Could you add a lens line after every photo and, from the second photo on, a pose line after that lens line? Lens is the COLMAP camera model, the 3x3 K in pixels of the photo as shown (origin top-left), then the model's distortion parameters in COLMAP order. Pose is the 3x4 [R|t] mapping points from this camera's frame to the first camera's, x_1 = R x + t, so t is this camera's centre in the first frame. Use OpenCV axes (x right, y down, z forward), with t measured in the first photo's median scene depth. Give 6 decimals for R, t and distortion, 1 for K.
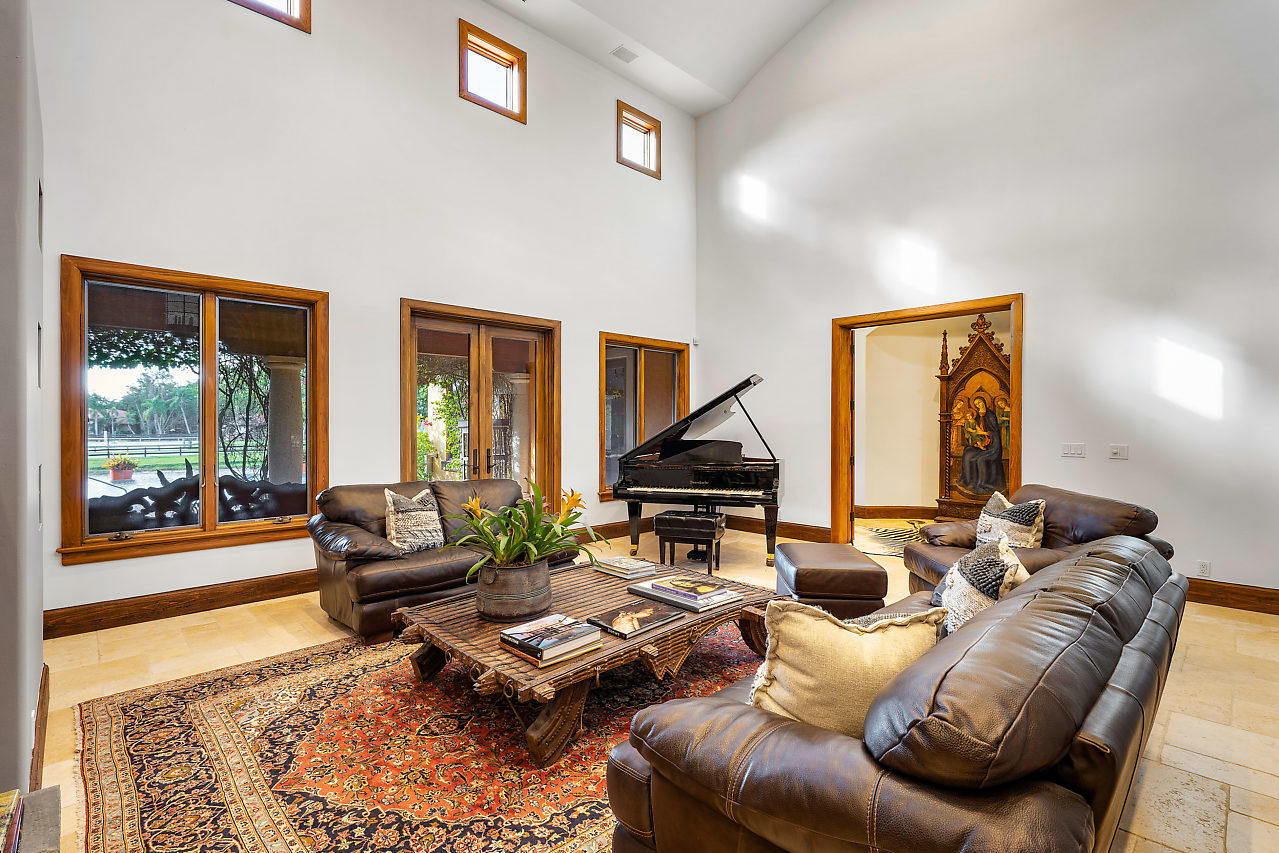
lens RADIAL K [[586.5, 0, 638.7], [0, 586.5, 426.6], [0, 0, 1]] dist [-0.010120, -0.000066]
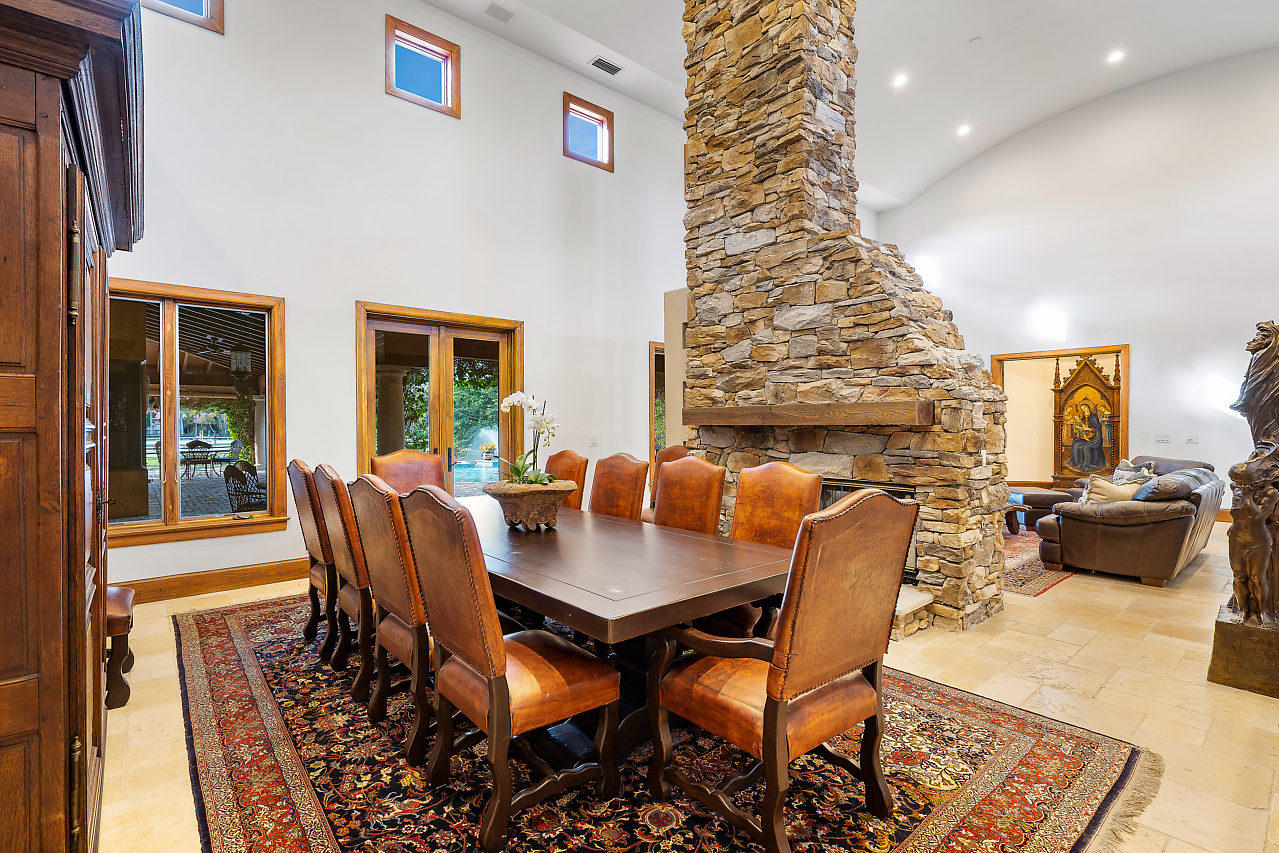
lens RADIAL K [[586.5, 0, 607.8], [0, 586.5, 426.5], [0, 0, 1]] dist [-0.010120, -0.000066]
pose [[0.995898, -0.002413, -0.090453, -0.452945], [0.002509, 0.999996, 0.000950, 0.000235], [0.090450, -0.001174, 0.995900, -0.529103]]
